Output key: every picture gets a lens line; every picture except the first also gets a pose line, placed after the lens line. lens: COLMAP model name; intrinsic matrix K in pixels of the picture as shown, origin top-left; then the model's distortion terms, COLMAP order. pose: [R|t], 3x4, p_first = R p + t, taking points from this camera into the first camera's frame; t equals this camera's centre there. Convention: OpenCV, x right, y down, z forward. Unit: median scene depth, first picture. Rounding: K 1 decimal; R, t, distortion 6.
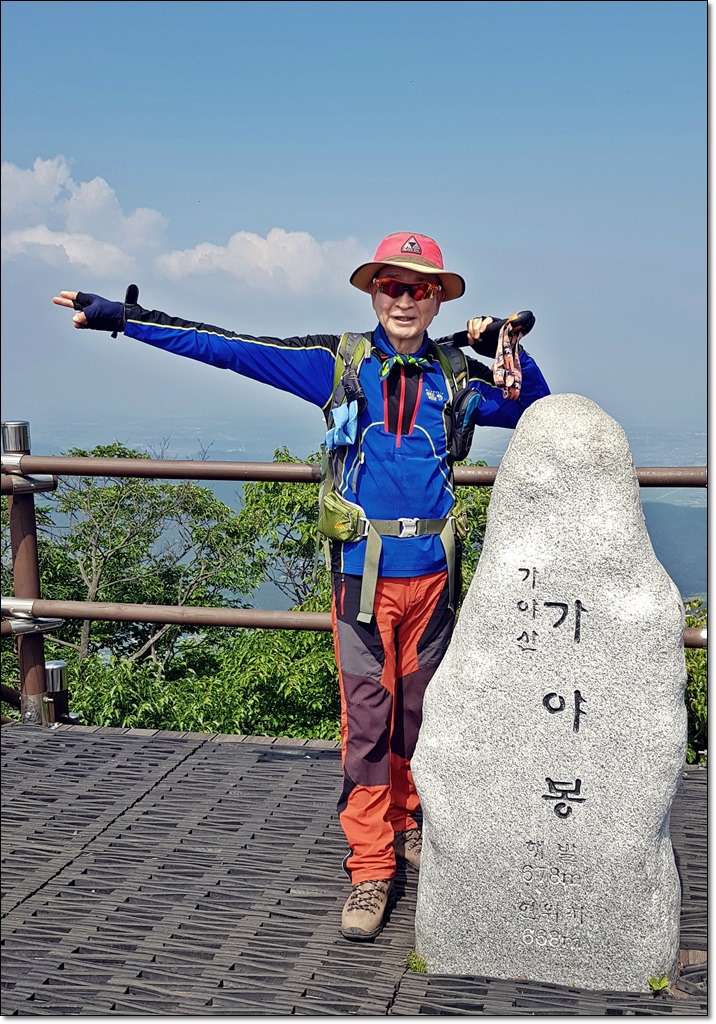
lens RADIAL K [[1142.2, 0, 379.6], [0, 1142.2, 555.8], [0, 0, 1]] dist [0.064795, 0.000000]
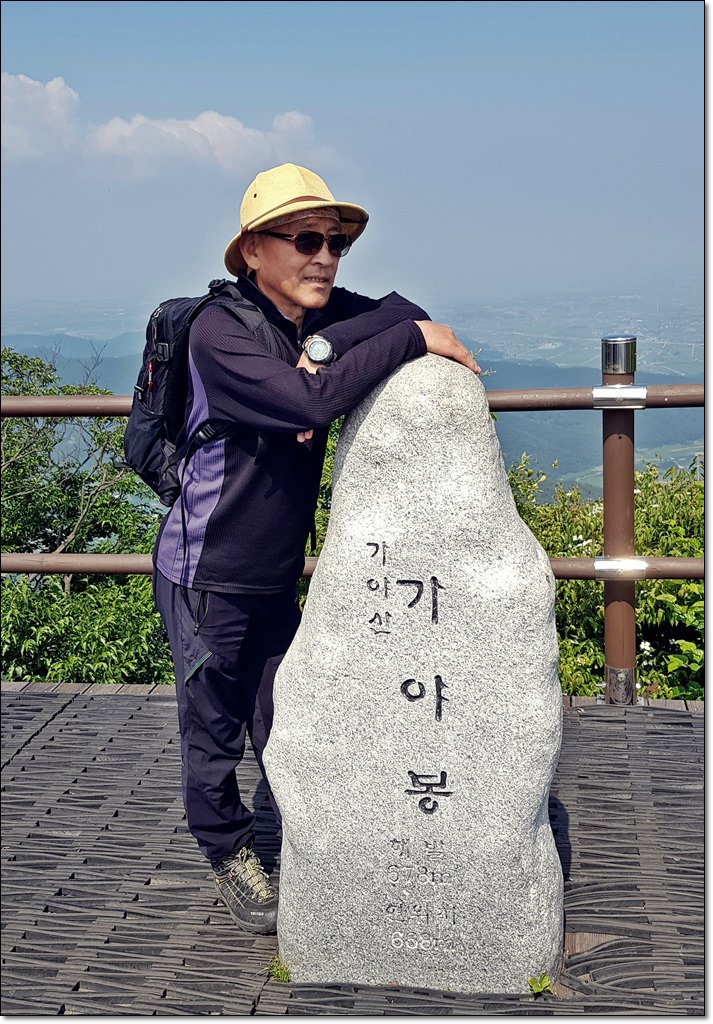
lens RADIAL K [[1142.2, 0, 353.1], [0, 1142.2, 511.7], [0, 0, 1]] dist [0.064795, 0.000000]
pose [[0.998227, -0.045623, 0.038224, 0.073840], [0.042982, 0.996807, 0.067289, -0.068531], [-0.041172, -0.065527, 0.997001, 0.114725]]
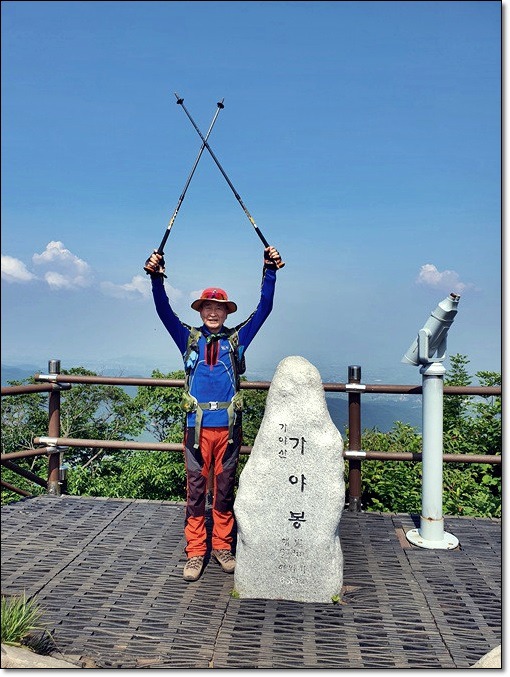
lens RADIAL K [[517.3, 0, 248.4], [0, 517.3, 333.2], [0, 0, 1]] dist [-0.011579, 0.000021]
pose [[0.994350, 0.020843, 0.104080, -0.063137], [-0.003538, 0.986496, -0.163748, -0.000537], [-0.106088, 0.162455, 0.980996, -0.127358]]
